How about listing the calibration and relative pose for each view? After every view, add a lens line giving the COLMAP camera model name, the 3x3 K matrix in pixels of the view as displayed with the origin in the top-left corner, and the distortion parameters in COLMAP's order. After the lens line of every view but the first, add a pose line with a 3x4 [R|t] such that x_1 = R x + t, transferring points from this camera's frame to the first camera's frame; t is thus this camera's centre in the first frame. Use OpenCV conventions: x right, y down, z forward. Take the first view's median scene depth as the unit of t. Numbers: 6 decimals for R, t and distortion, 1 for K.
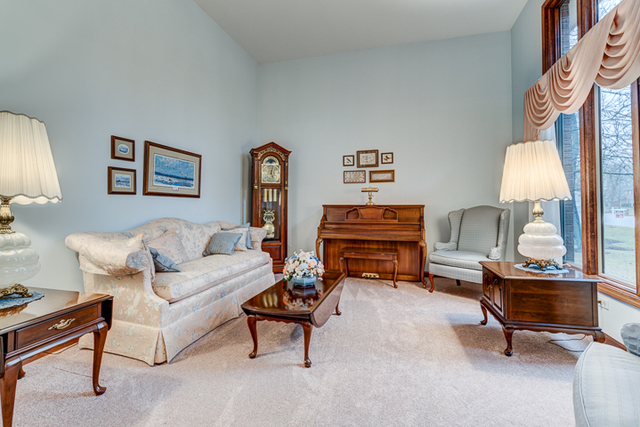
lens RADIAL K [[290.6, 0, 318.6], [0, 290.6, 201.8], [0, 0, 1]] dist [-0.000401, 0.000004]
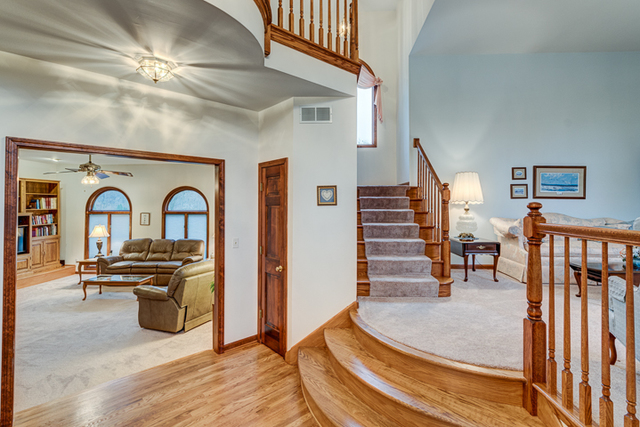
lens RADIAL K [[290.6, 0, 318.6], [0, 290.6, 201.8], [0, 0, 1]] dist [-0.000401, 0.000004]
pose [[0.218996, -0.008964, -0.975684, 0.823296], [0.008478, 0.999938, -0.007284, -0.002641], [0.975689, -0.006676, 0.219059, -0.619099]]
